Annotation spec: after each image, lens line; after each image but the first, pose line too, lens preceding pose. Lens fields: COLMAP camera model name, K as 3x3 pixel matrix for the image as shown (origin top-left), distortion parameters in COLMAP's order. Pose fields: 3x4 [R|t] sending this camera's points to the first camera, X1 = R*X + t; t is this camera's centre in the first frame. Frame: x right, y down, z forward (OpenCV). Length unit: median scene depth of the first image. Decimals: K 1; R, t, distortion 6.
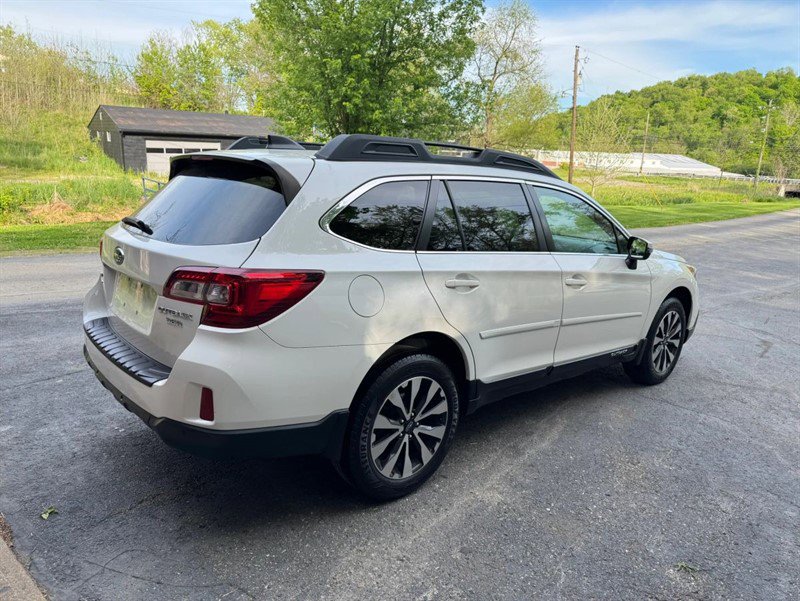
lens RADIAL K [[568.0, 0, 399.1], [0, 568.0, 295.6], [0, 0, 1]] dist [0.025803, -0.036360]
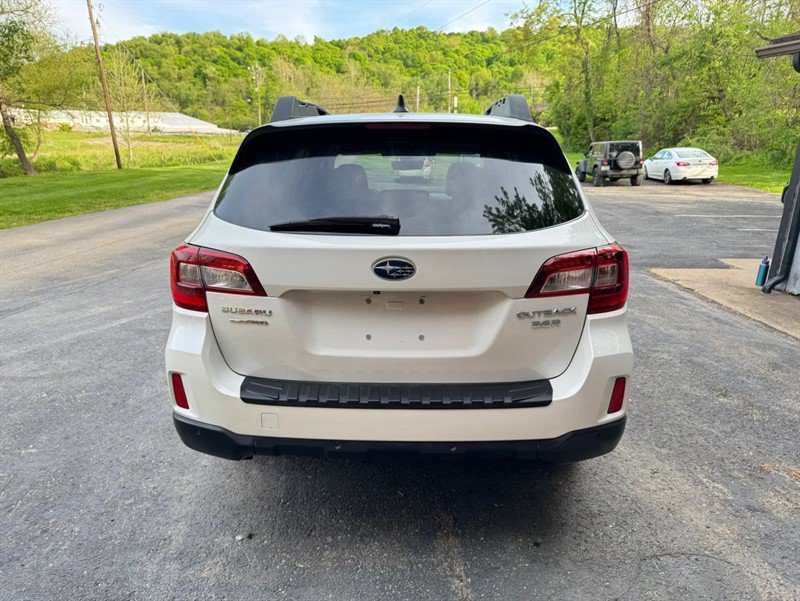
lens RADIAL K [[568.0, 0, 399.1], [0, 568.0, 295.6], [0, 0, 1]] dist [0.025803, -0.036360]
pose [[0.686093, -0.232050, 0.689514, -0.912893], [0.184724, 0.972272, 0.143403, -0.126385], [-0.703672, 0.028982, 0.709934, 0.455703]]
